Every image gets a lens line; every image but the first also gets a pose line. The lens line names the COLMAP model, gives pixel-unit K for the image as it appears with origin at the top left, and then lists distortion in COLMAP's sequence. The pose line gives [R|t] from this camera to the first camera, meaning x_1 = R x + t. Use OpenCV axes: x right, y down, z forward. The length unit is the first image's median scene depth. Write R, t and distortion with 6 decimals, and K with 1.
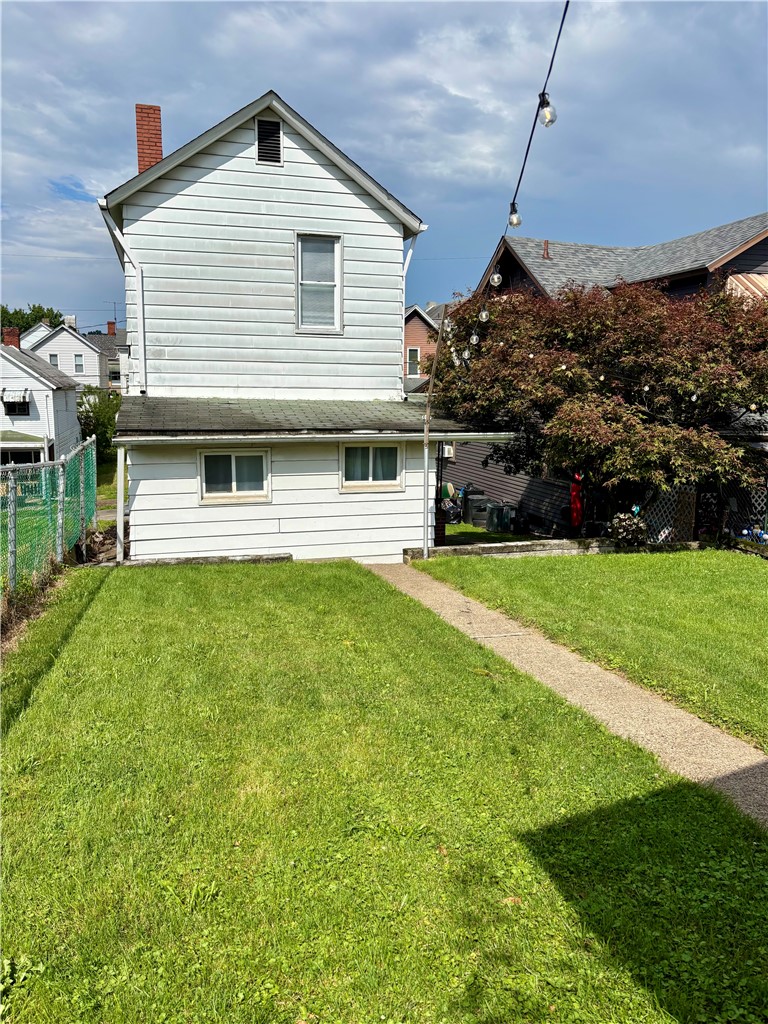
lens RADIAL K [[770.6, 0, 381.4], [0, 770.6, 509.7], [0, 0, 1]] dist [-0.005732, 0.010882]
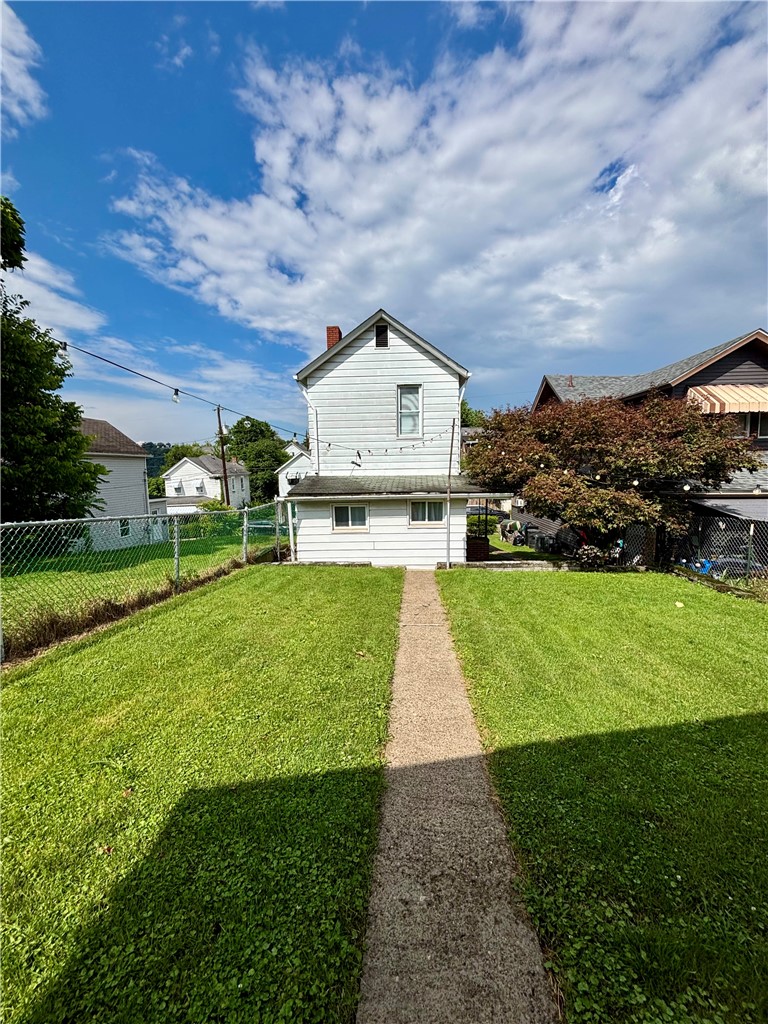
lens RADIAL K [[411.7, 0, 386.2], [0, 411.7, 514.0], [0, 0, 1]] dist [-0.001463, 0.001794]
pose [[0.951299, 0.011874, -0.308042, 0.181094], [-0.025233, 0.998904, -0.039418, -0.015464], [0.307236, 0.045271, 0.950556, 0.089343]]
